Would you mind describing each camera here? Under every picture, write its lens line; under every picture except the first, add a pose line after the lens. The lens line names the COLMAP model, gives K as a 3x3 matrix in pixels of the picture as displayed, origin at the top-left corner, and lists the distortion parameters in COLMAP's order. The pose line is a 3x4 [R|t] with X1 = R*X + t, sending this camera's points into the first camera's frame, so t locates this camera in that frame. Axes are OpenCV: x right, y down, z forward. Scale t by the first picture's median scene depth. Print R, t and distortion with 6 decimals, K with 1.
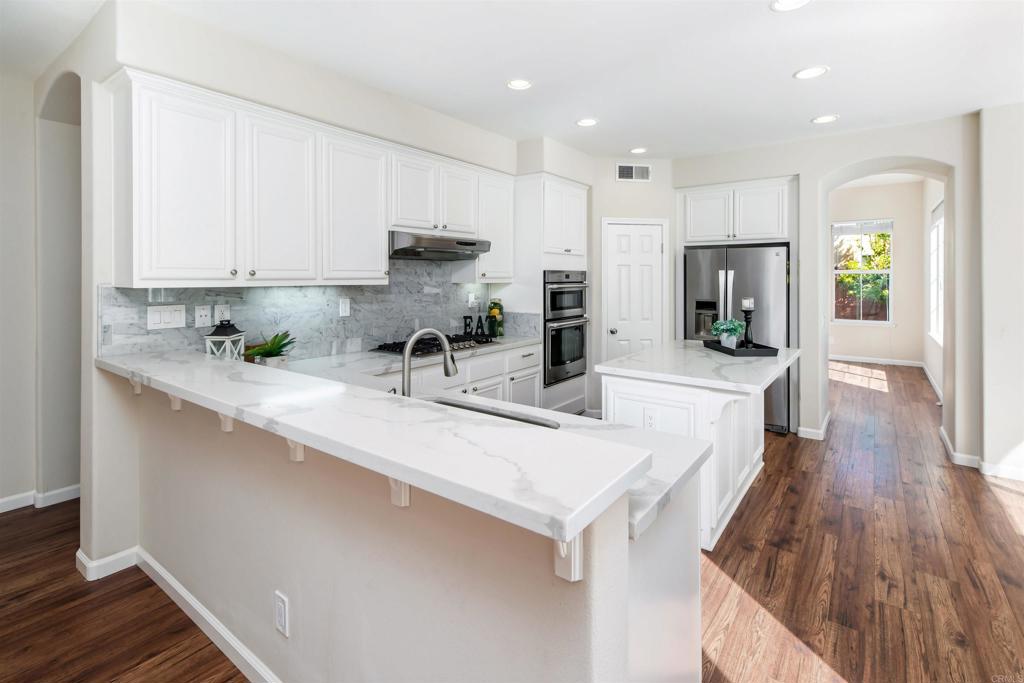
lens RADIAL K [[470.1, 0, 518.2], [0, 470.1, 290.3], [0, 0, 1]] dist [0.009499, -0.000902]
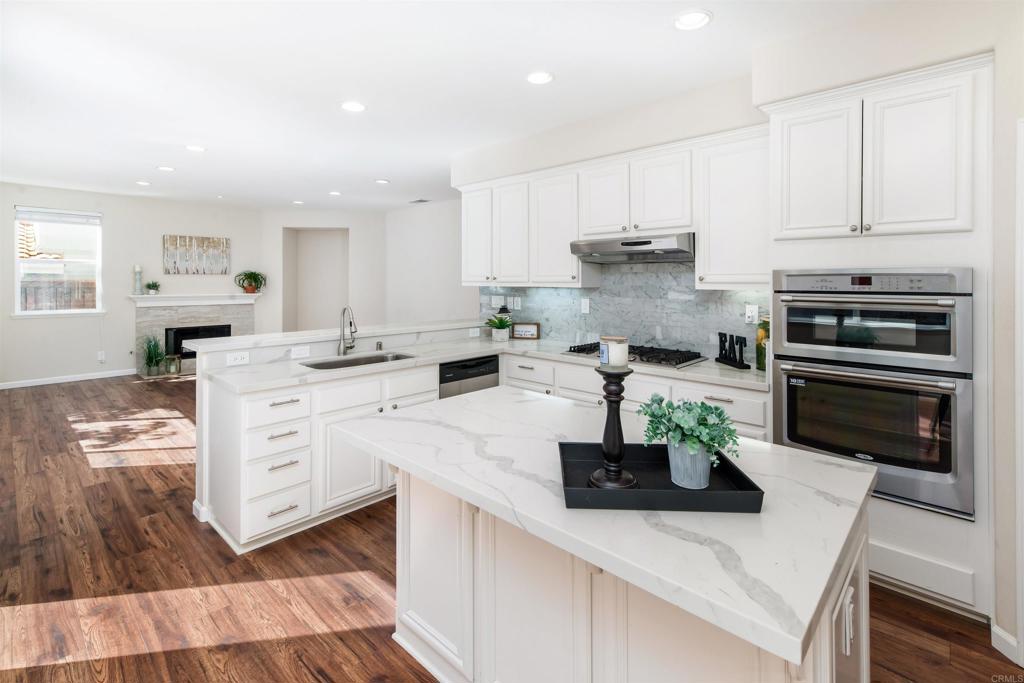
lens RADIAL K [[470.1, 0, 514.5], [0, 470.1, 283.9], [0, 0, 1]] dist [0.009499, -0.000902]
pose [[-0.102340, 0.005261, -0.994736, 0.739112], [-0.030951, 0.999485, 0.008470, -0.021642], [0.994268, 0.031655, -0.102125, 0.809016]]
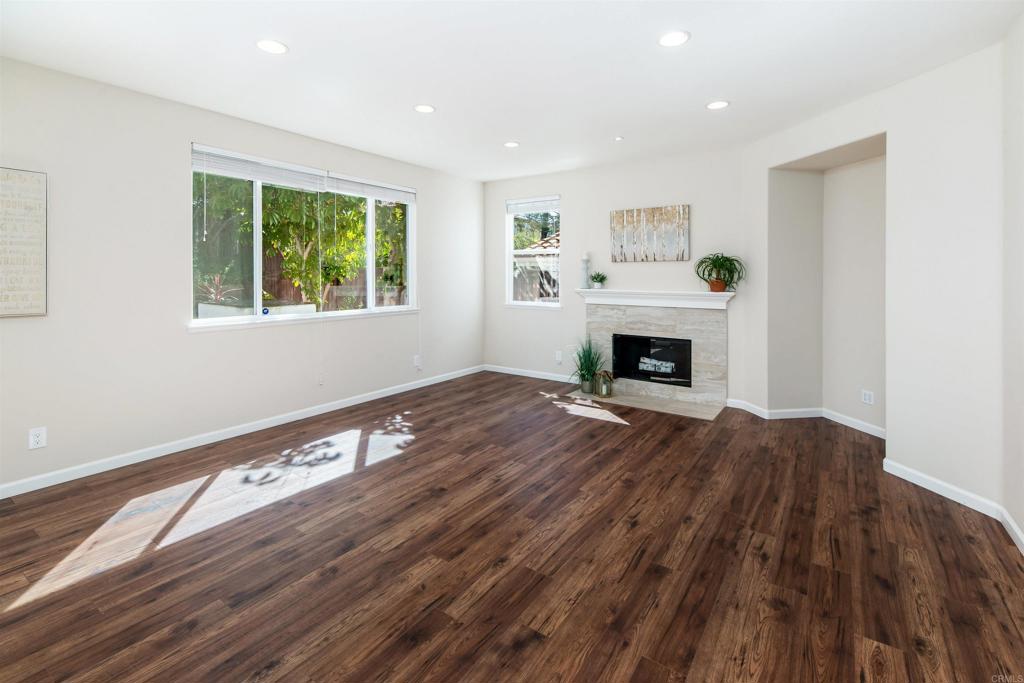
lens RADIAL K [[470.1, 0, 524.1], [0, 470.1, 276.4], [0, 0, 1]] dist [0.009499, -0.000902]
pose [[-0.998869, -0.004460, -0.047342, -0.666552], [-0.005858, 0.999549, 0.029437, 0.000627], [0.047189, 0.029681, -0.998445, 0.647773]]
